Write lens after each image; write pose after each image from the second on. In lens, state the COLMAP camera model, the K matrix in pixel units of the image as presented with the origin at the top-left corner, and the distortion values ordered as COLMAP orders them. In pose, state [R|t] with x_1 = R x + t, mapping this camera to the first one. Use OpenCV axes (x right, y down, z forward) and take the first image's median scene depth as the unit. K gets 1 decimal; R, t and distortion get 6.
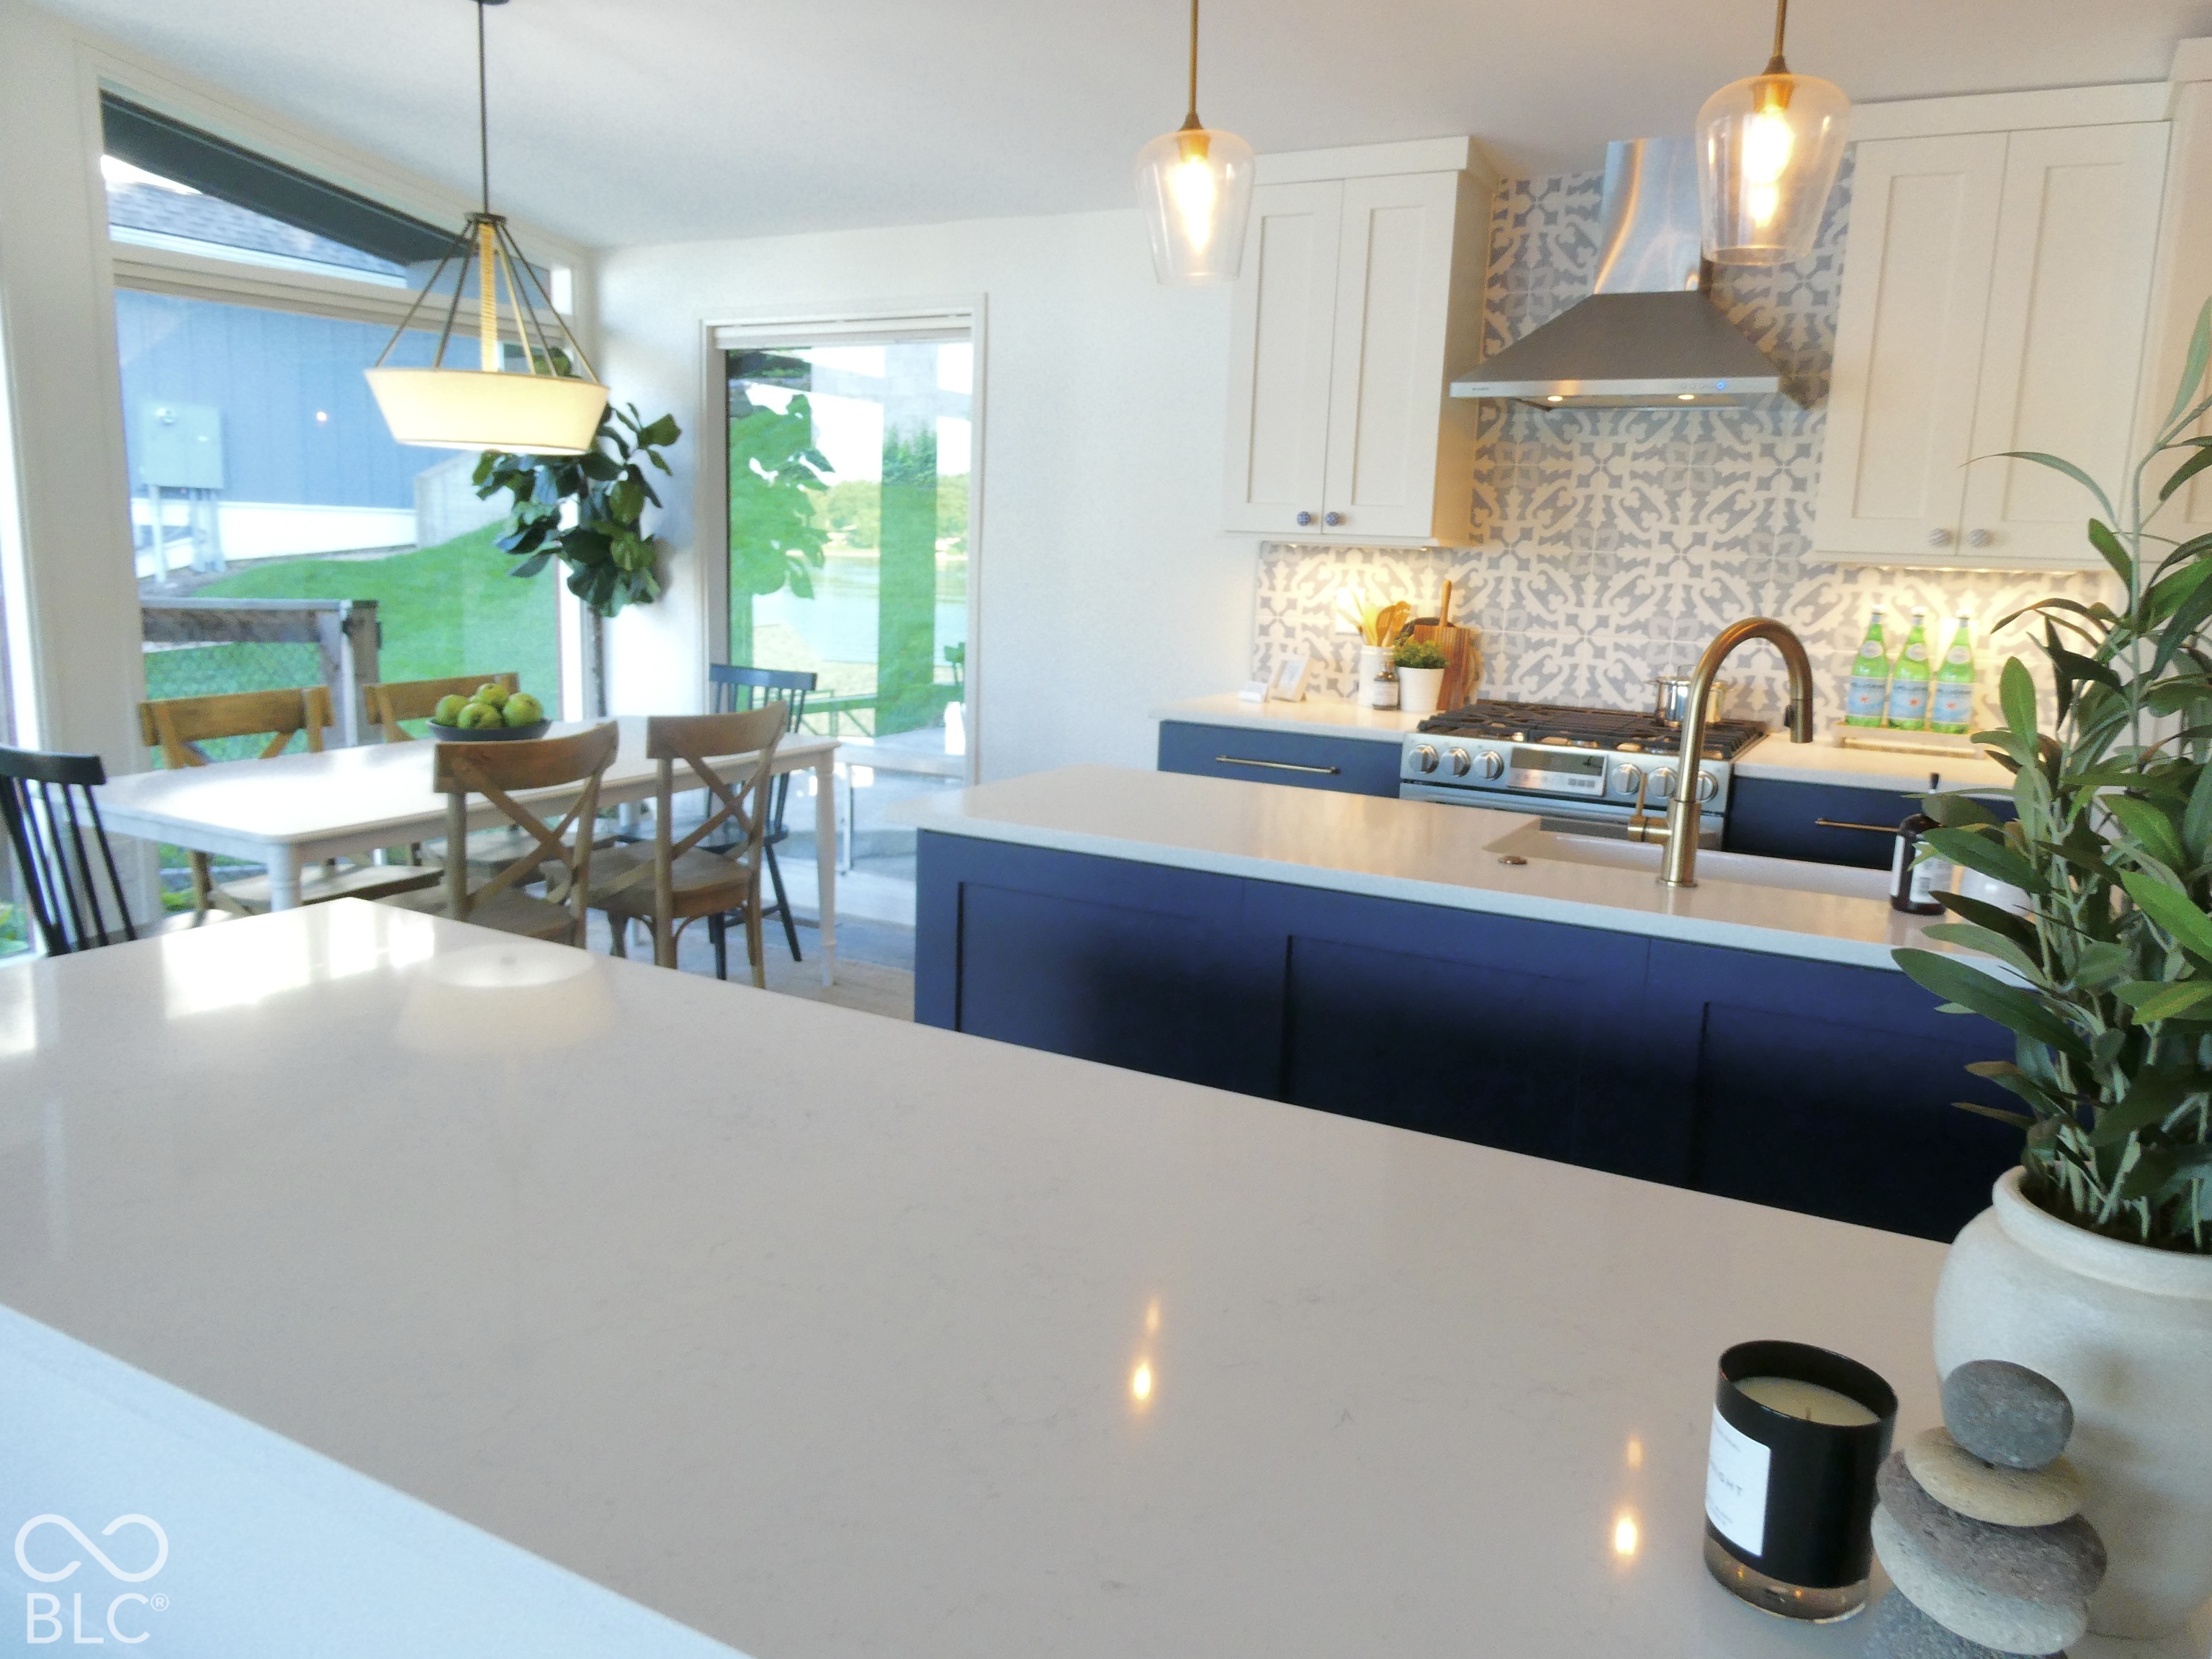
lens RADIAL K [[1599.9, 0, 1112.8], [0, 1599.9, 831.2], [0, 0, 1]] dist [-0.000794, -0.001984]
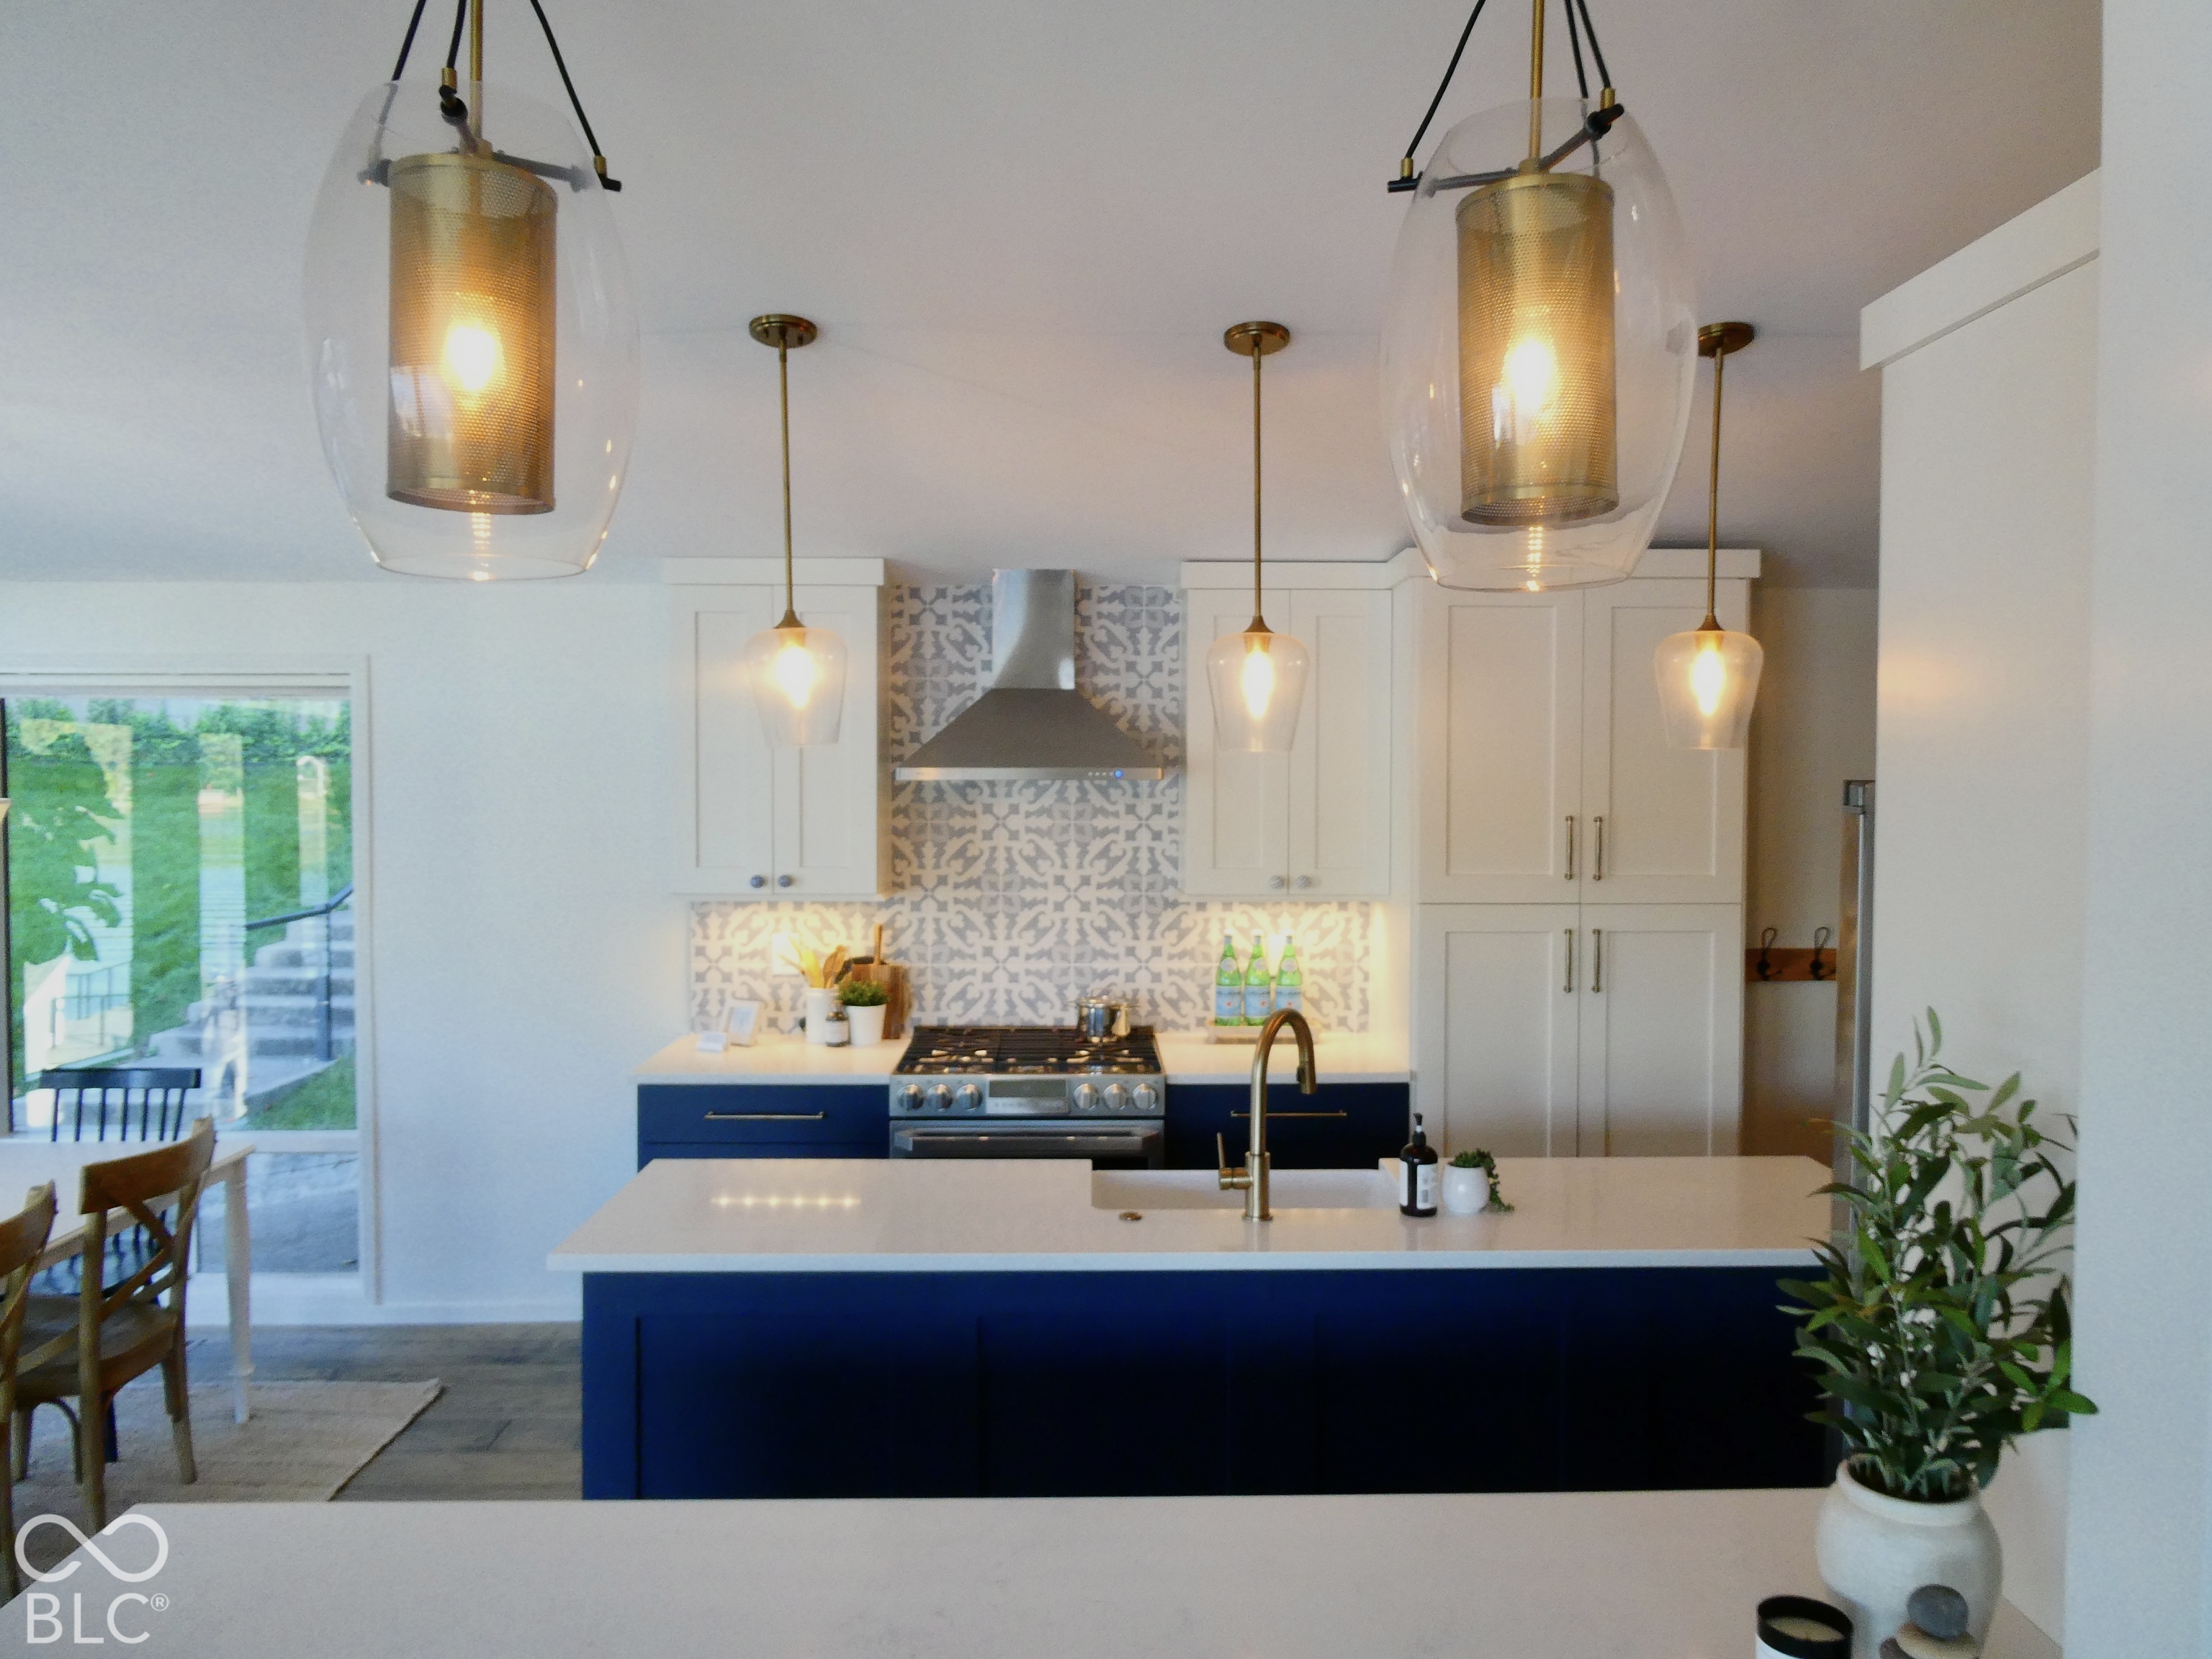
lens RADIAL K [[1599.9, 0, 1142.9], [0, 1599.9, 823.1], [0, 0, 1]] dist [-0.000794, -0.001984]
pose [[0.858162, -0.046909, 0.511231, -0.211494], [0.118692, 0.986966, -0.108679, -0.085627], [-0.499470, 0.153943, 0.852544, -0.067110]]
